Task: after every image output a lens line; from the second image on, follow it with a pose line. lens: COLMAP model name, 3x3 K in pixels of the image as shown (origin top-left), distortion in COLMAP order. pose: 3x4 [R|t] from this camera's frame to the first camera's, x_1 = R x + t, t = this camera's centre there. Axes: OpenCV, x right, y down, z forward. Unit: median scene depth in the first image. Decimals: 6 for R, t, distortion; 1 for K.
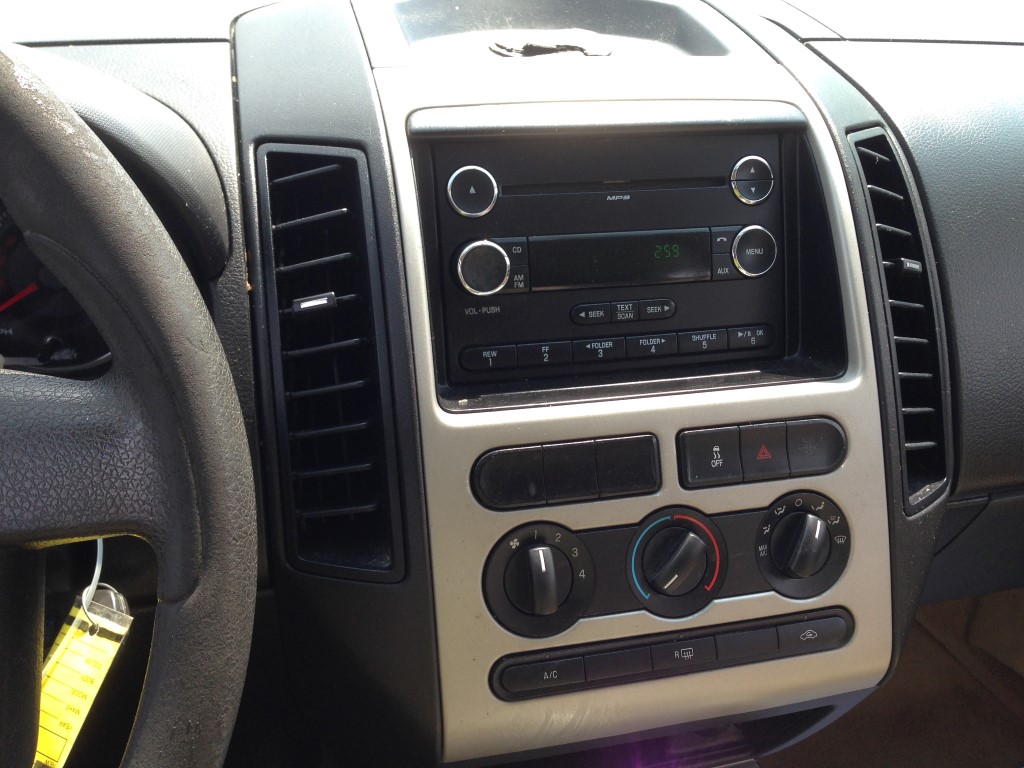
lens RADIAL K [[941.8, 0, 512.0], [0, 941.8, 384.0], [0, 0, 1]] dist [0.093440, -0.170440]
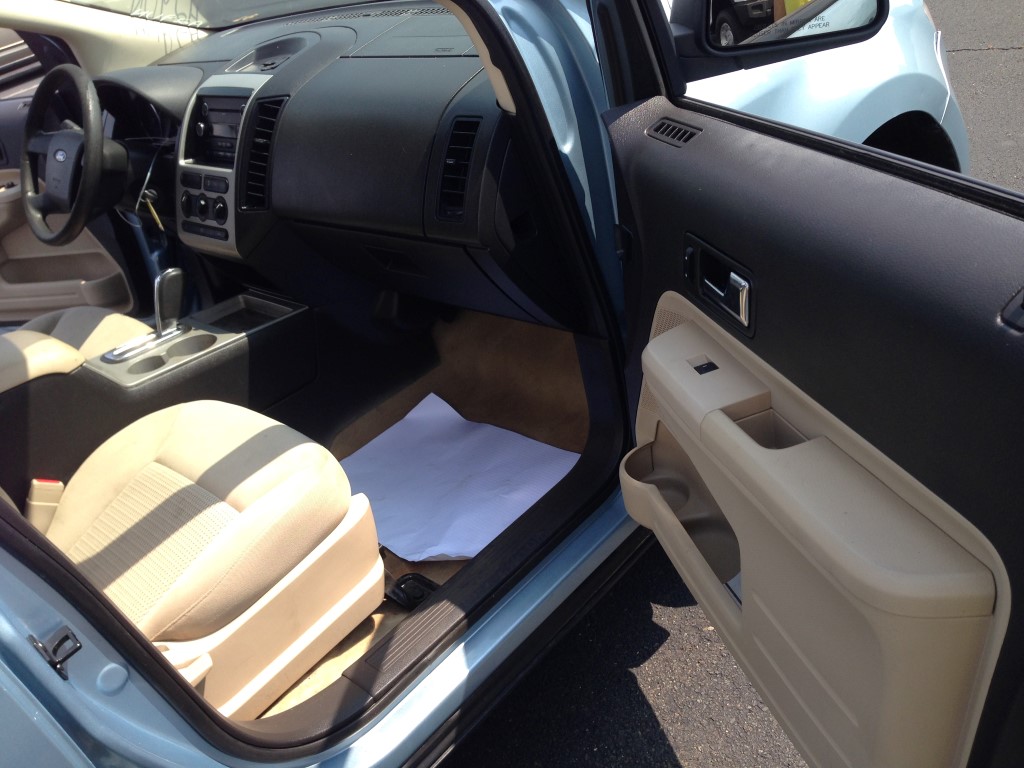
lens RADIAL K [[925.8, 0, 507.2], [0, 925.8, 373.5], [0, 0, 1]] dist [0.135795, -0.267506]
pose [[0.511142, 0.297194, -0.806480, 4.118466], [-0.158735, 0.954817, 0.251252, -0.337346], [0.844711, -0.000408, 0.535222, -0.054764]]
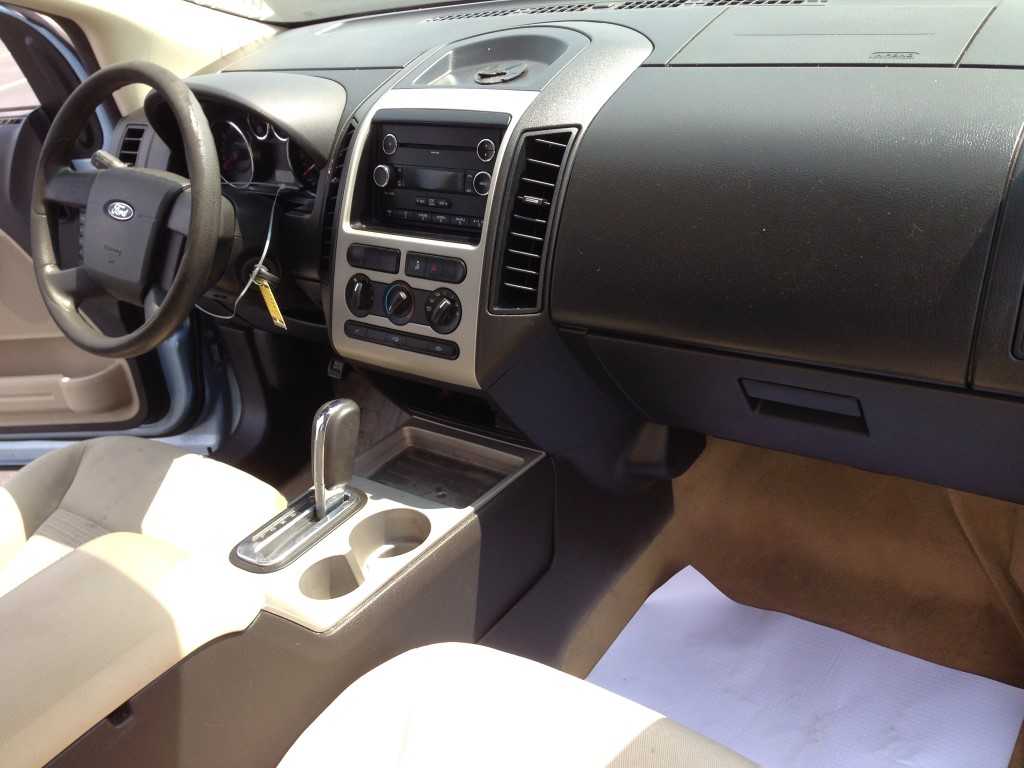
lens RADIAL K [[941.8, 0, 512.0], [0, 941.8, 384.0], [0, 0, 1]] dist [0.093440, -0.170440]
pose [[0.633001, 0.272584, -0.724574, 2.125155], [-0.180151, 0.962132, 0.204569, -0.162979], [0.752898, 0.001041, 0.658136, -0.401450]]
